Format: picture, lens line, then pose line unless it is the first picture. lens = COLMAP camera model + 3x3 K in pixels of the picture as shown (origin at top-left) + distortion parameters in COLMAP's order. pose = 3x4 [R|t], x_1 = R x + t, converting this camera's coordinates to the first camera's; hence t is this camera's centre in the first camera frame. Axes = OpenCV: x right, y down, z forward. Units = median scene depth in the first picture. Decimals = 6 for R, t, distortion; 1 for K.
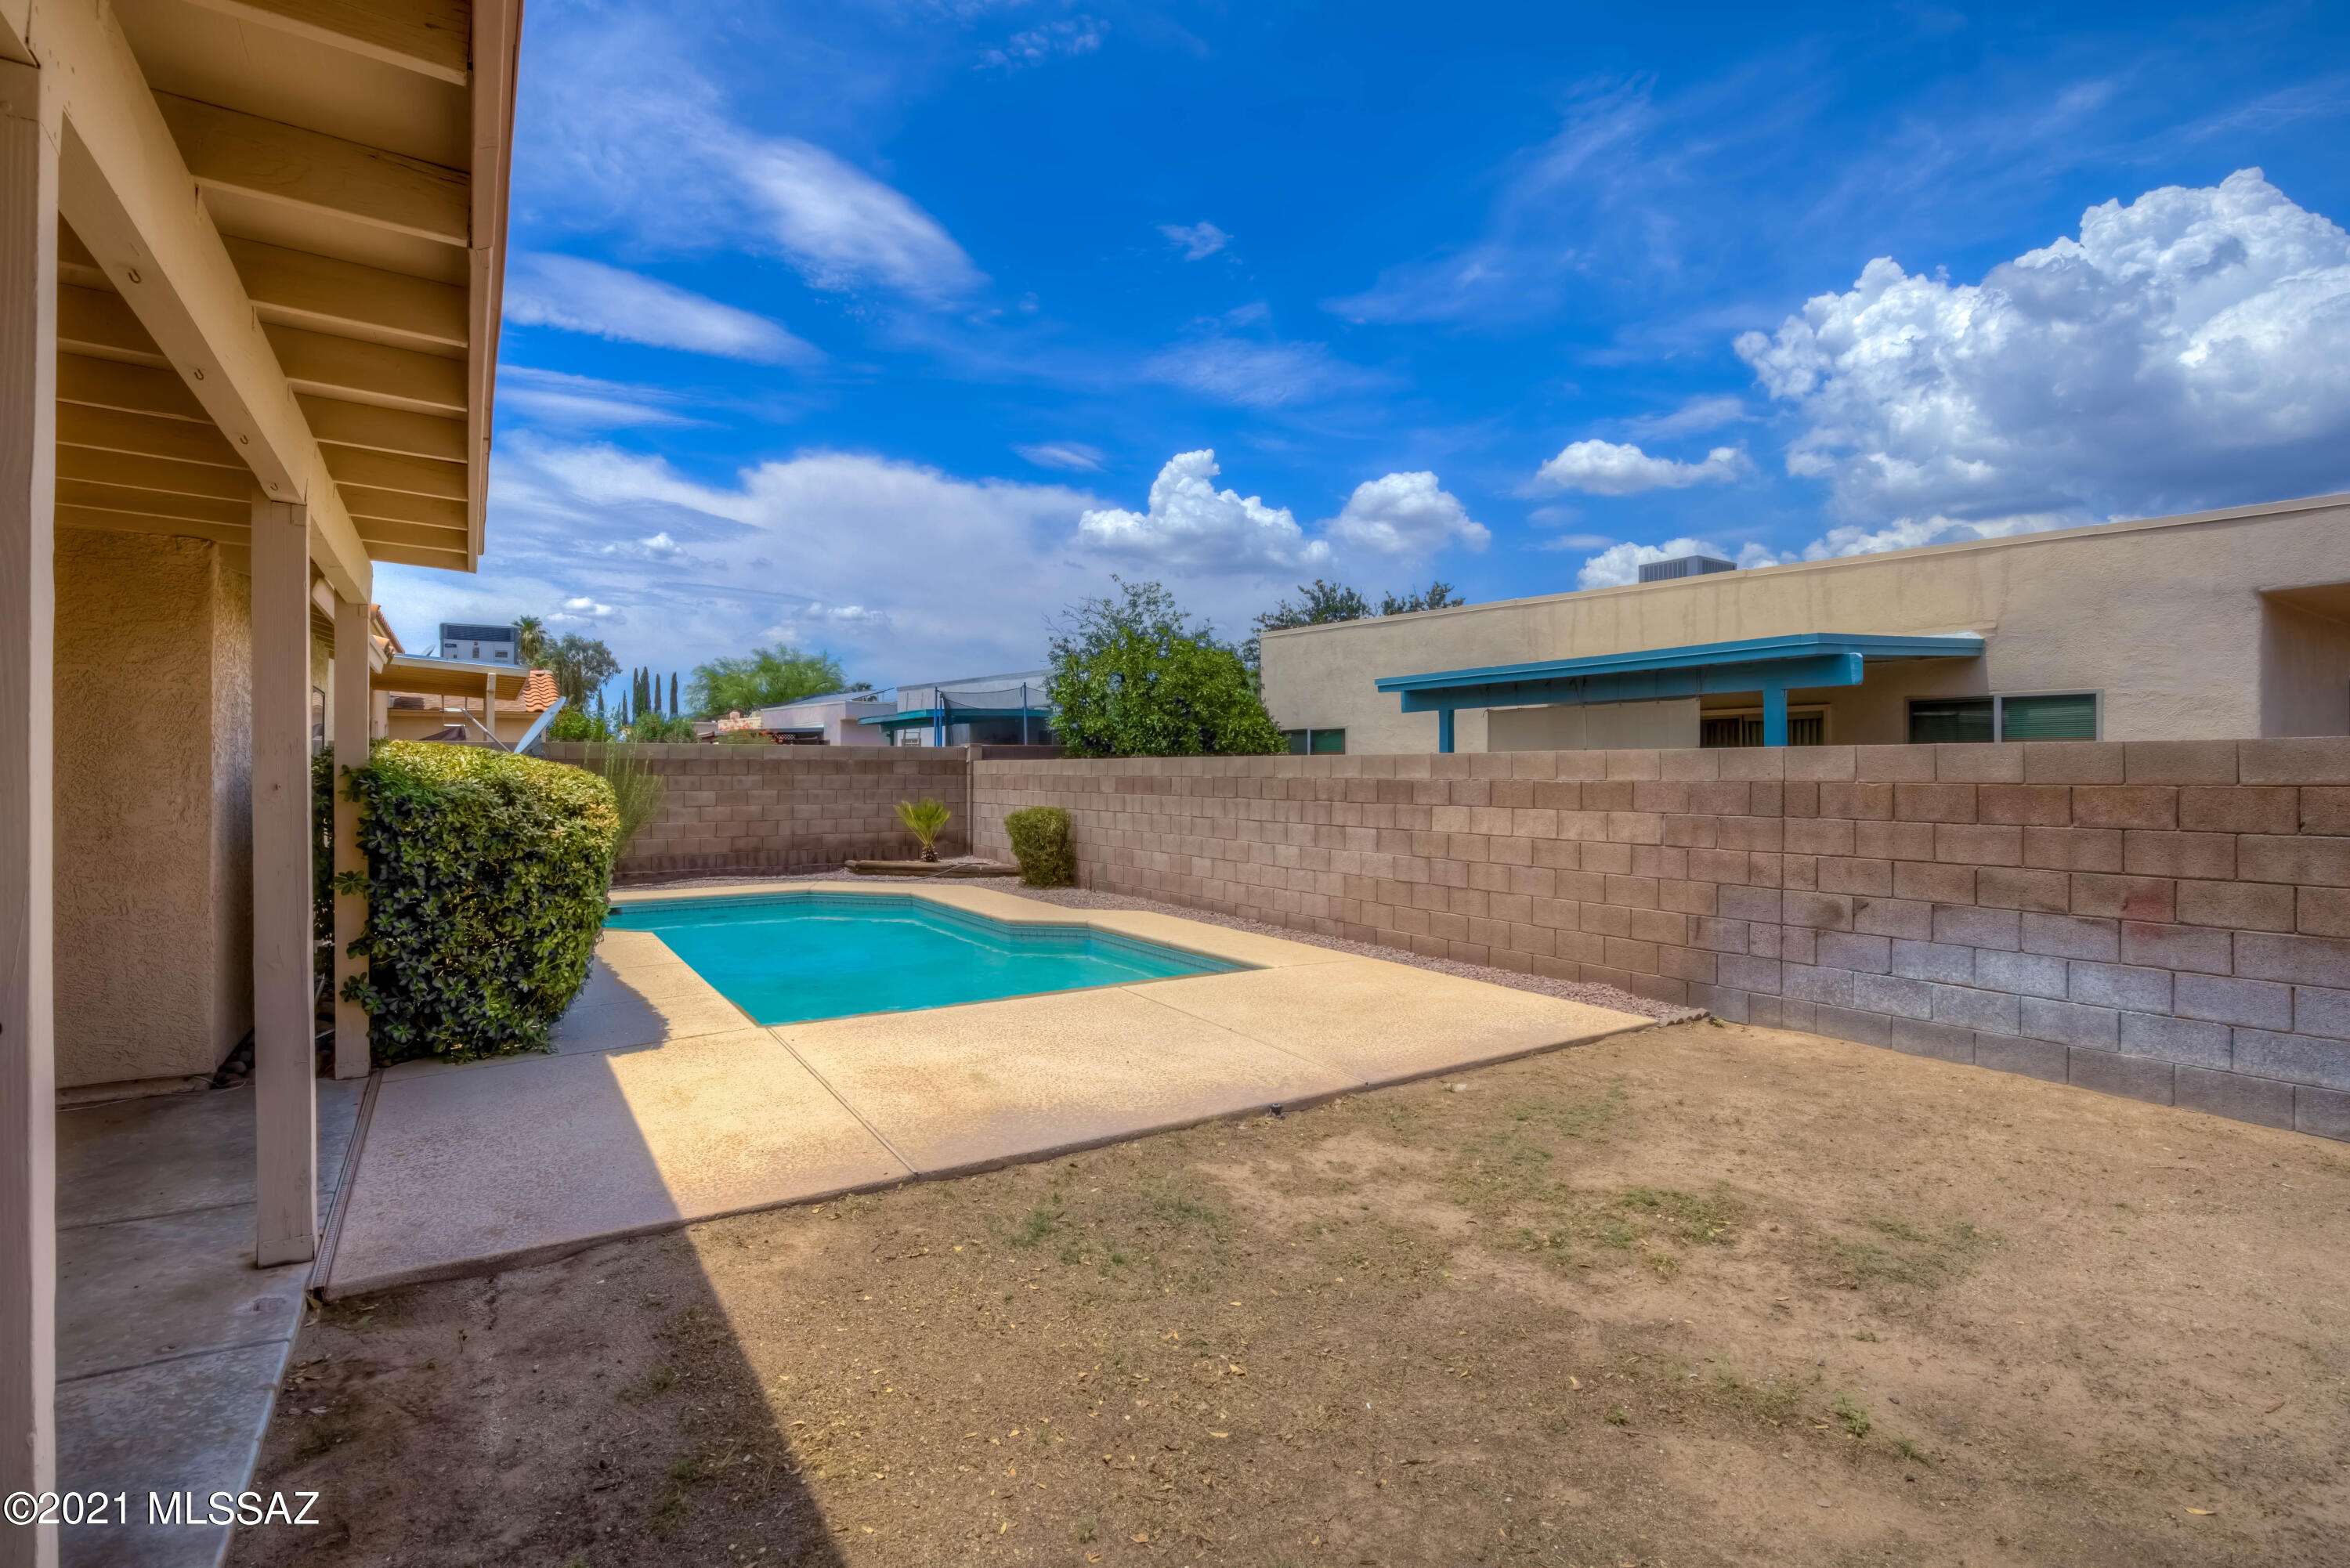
lens RADIAL K [[1100.6, 0, 1192.3], [0, 1100.6, 766.4], [0, 0, 1]] dist [-0.006381, 0.001344]
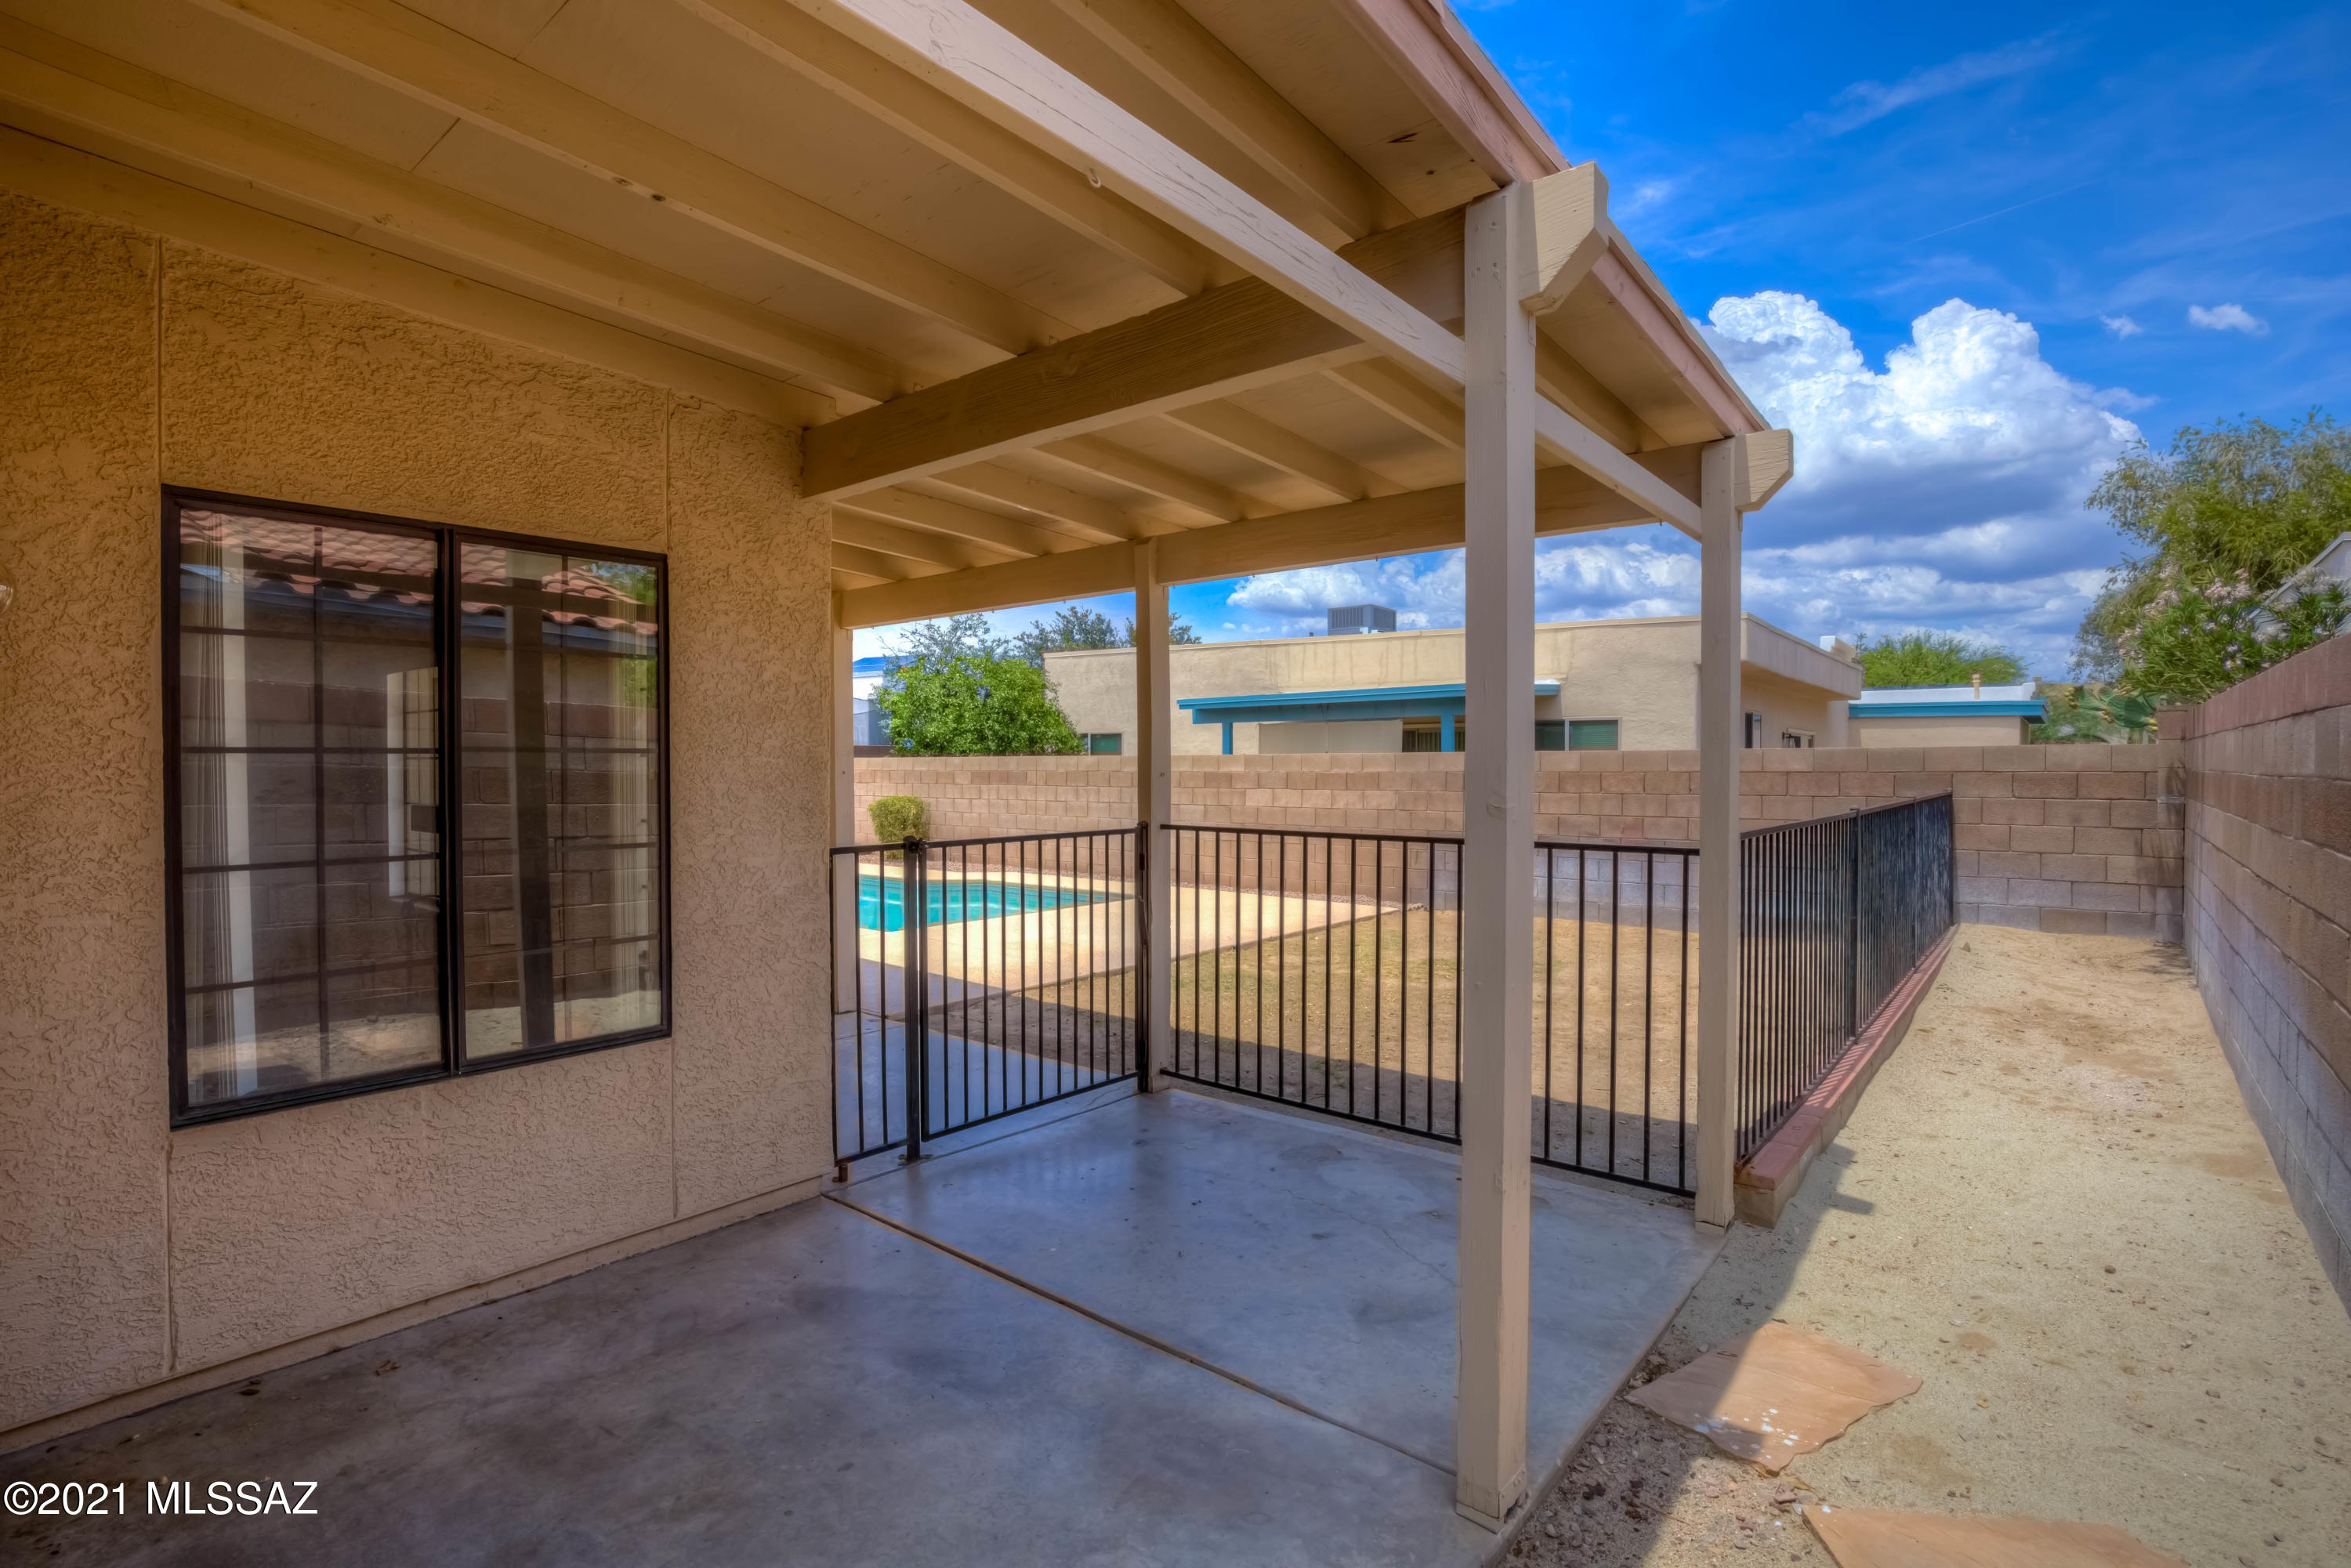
lens RADIAL K [[1101.1, 0, 1151.8], [0, 1101.1, 790.4], [0, 0, 1]] dist [-0.006381, 0.001344]
pose [[0.962020, -0.006707, 0.272896, -0.277900], [0.000142, 0.999710, 0.024067, 0.000895], [-0.272978, -0.023115, 0.961743, -0.367867]]
